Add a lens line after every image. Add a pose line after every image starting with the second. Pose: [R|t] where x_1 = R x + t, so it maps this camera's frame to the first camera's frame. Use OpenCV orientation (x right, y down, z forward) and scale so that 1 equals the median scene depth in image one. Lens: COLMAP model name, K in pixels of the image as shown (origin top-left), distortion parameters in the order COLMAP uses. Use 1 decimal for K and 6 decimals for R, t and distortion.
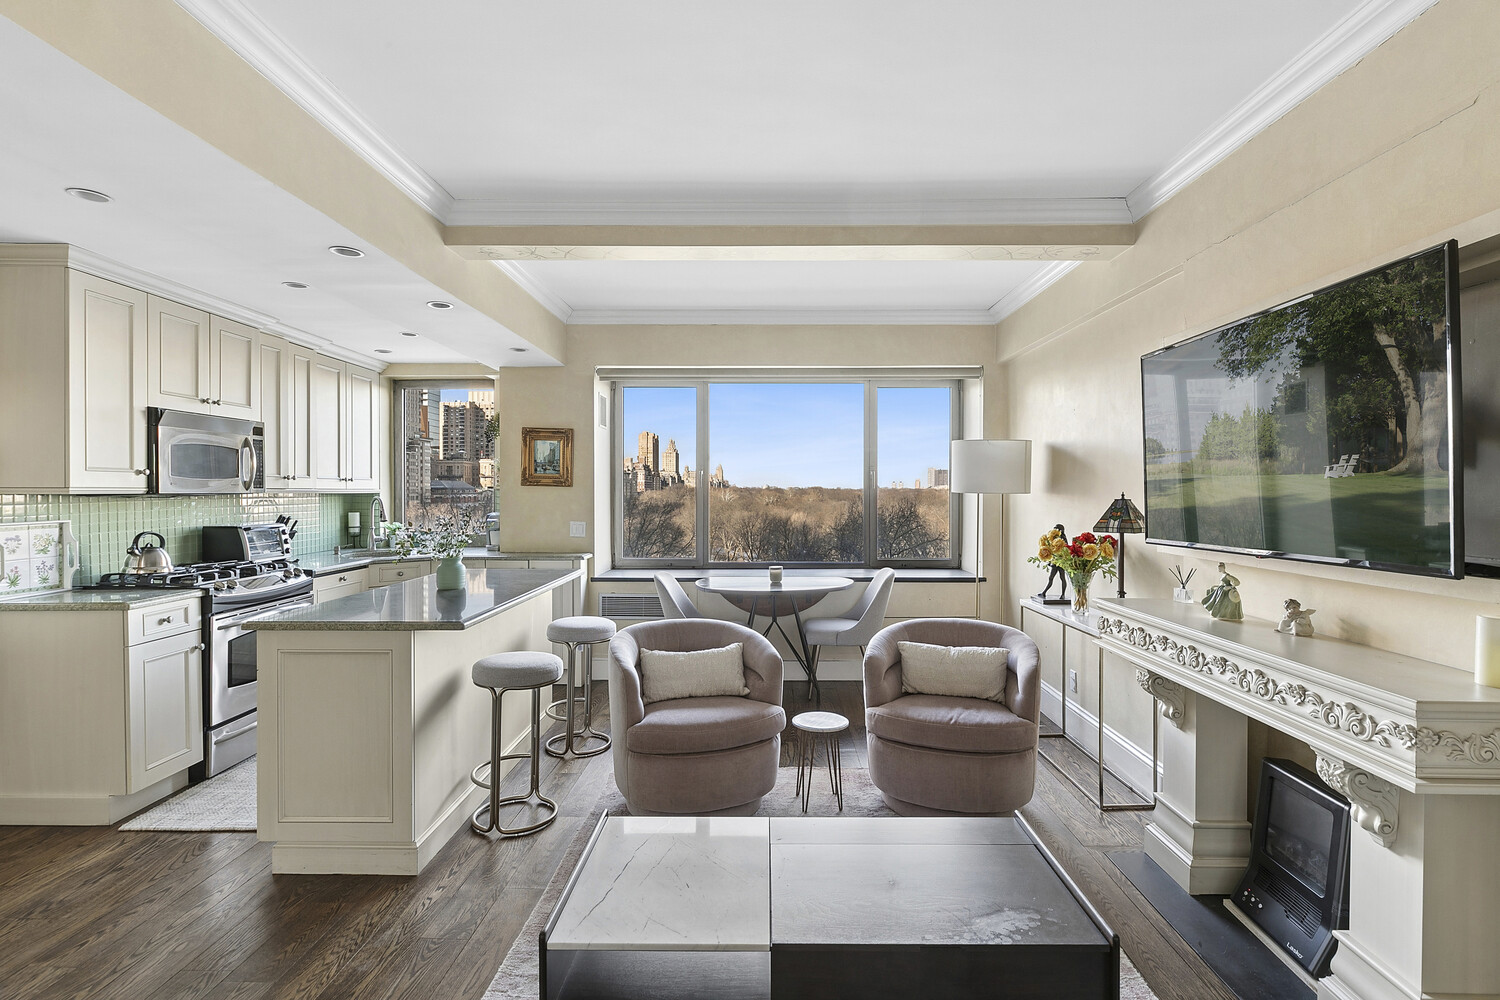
lens RADIAL K [[722.7, 0, 757.7], [0, 722.7, 496.9], [0, 0, 1]] dist [0.000778, 0.000093]
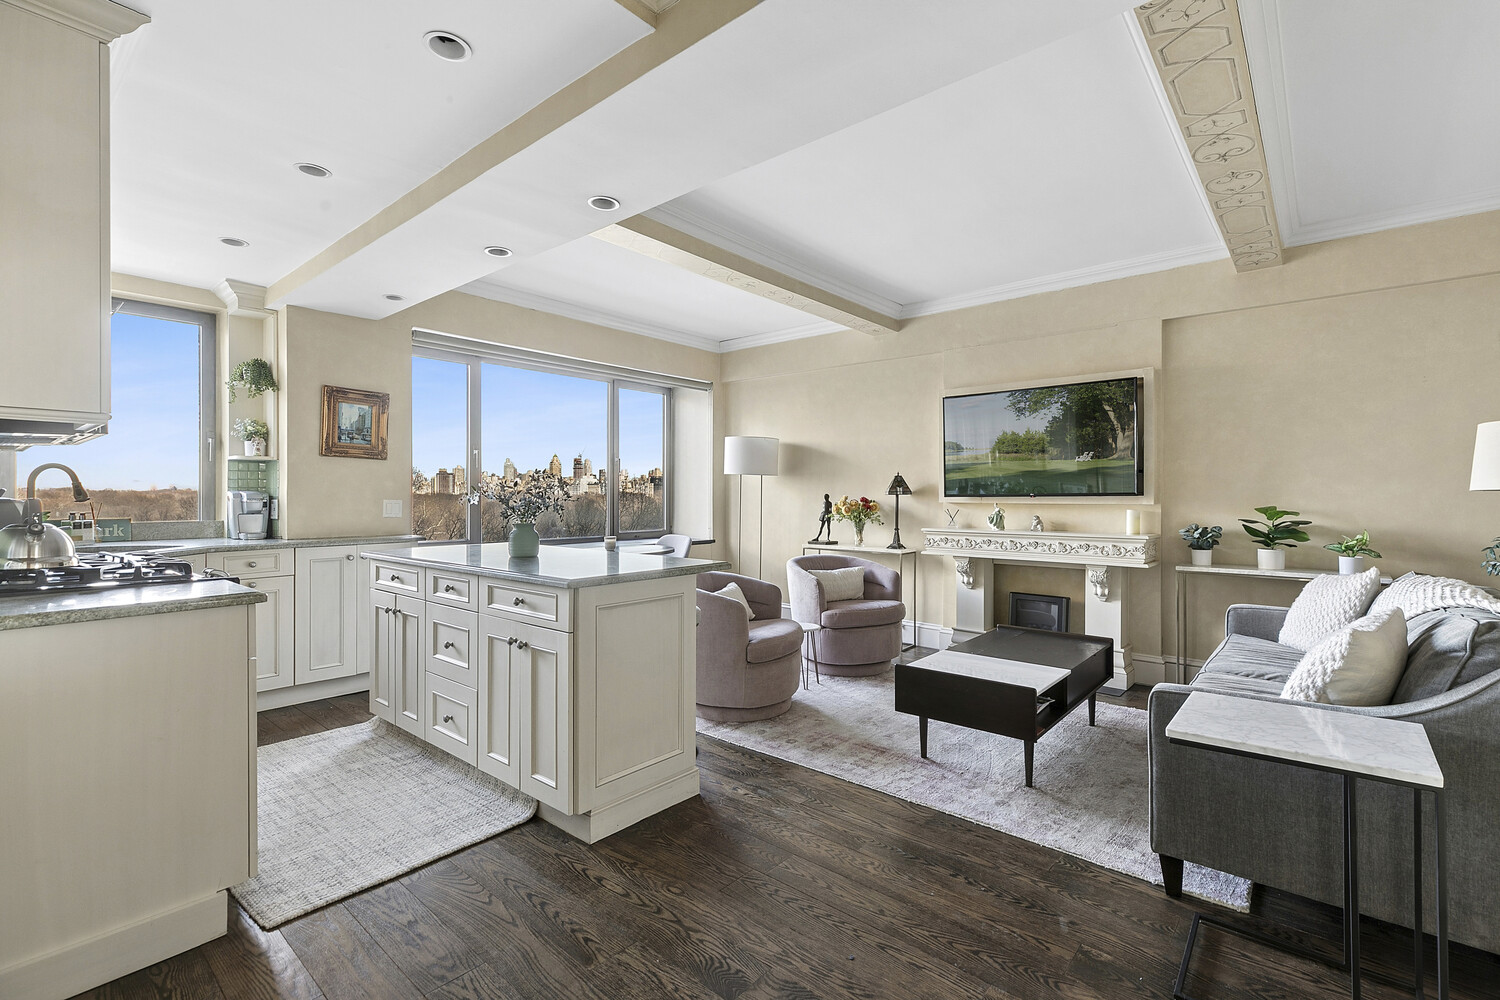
lens RADIAL K [[676.5, 0, 750.0], [0, 676.5, 500.0], [0, 0, 1]] dist [0.014231, 0.000176]
pose [[0.645007, -0.006370, 0.764150, -0.792010], [0.003808, 0.999980, 0.005122, 0.042221], [-0.764167, -0.000394, 0.645018, 0.171174]]
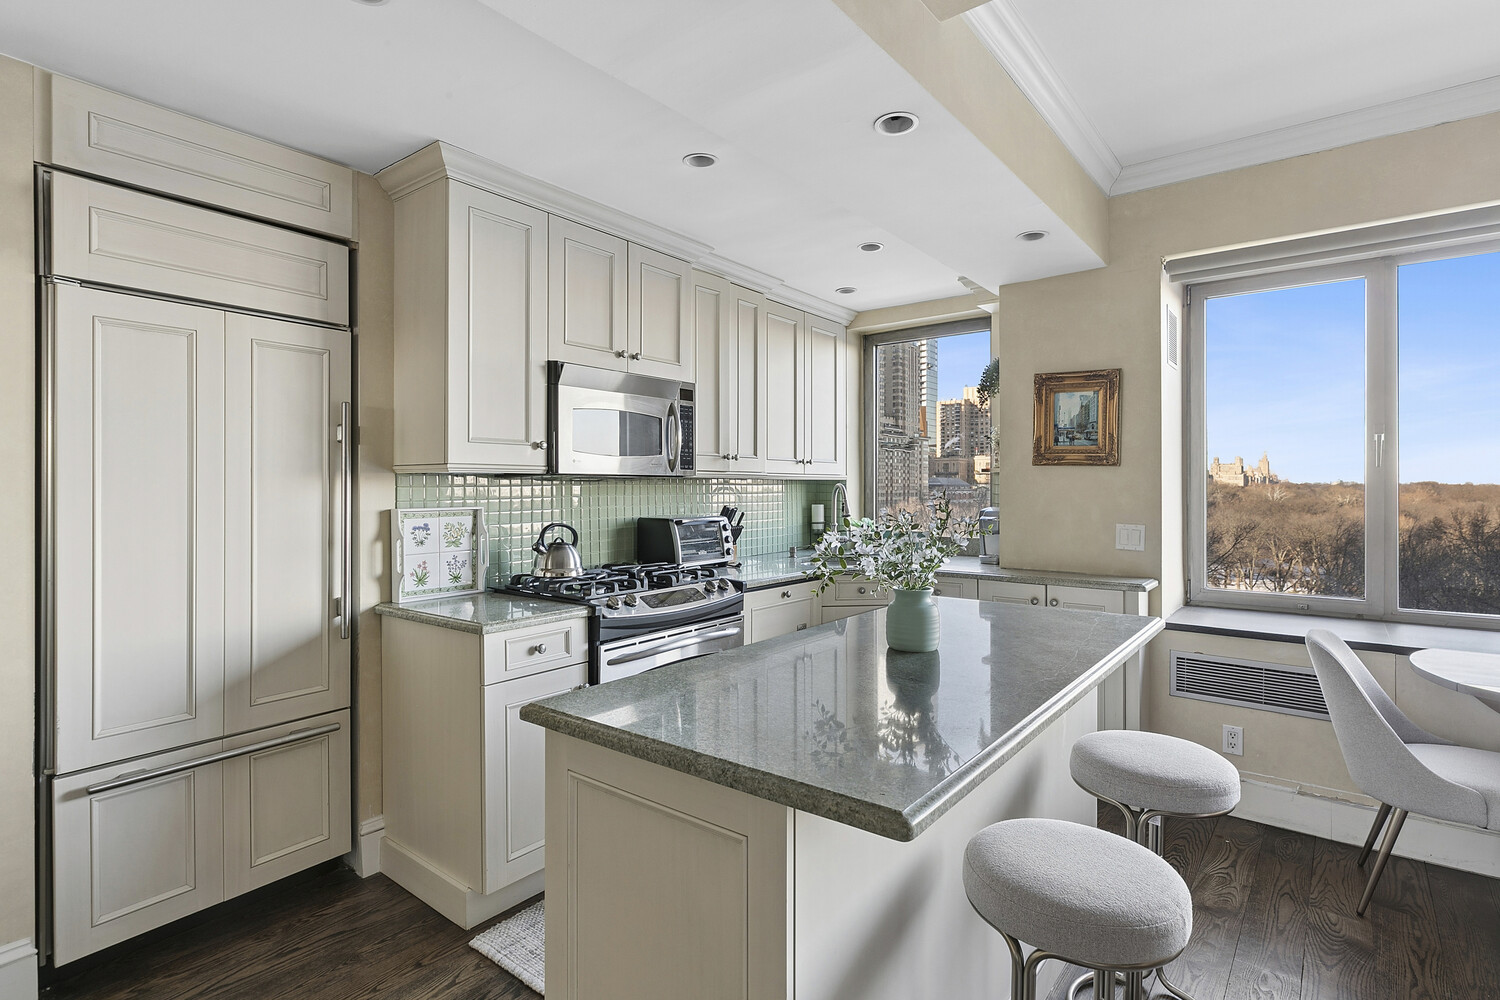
lens RADIAL K [[740.5, 0, 754.7], [0, 740.5, 488.8], [0, 0, 1]] dist [0.001530, 0.000268]
pose [[0.792443, -0.000289, -0.609946, -0.160913], [-0.003945, 0.999977, -0.005600, 0.012747], [0.609933, 0.006844, 0.792423, 0.434114]]
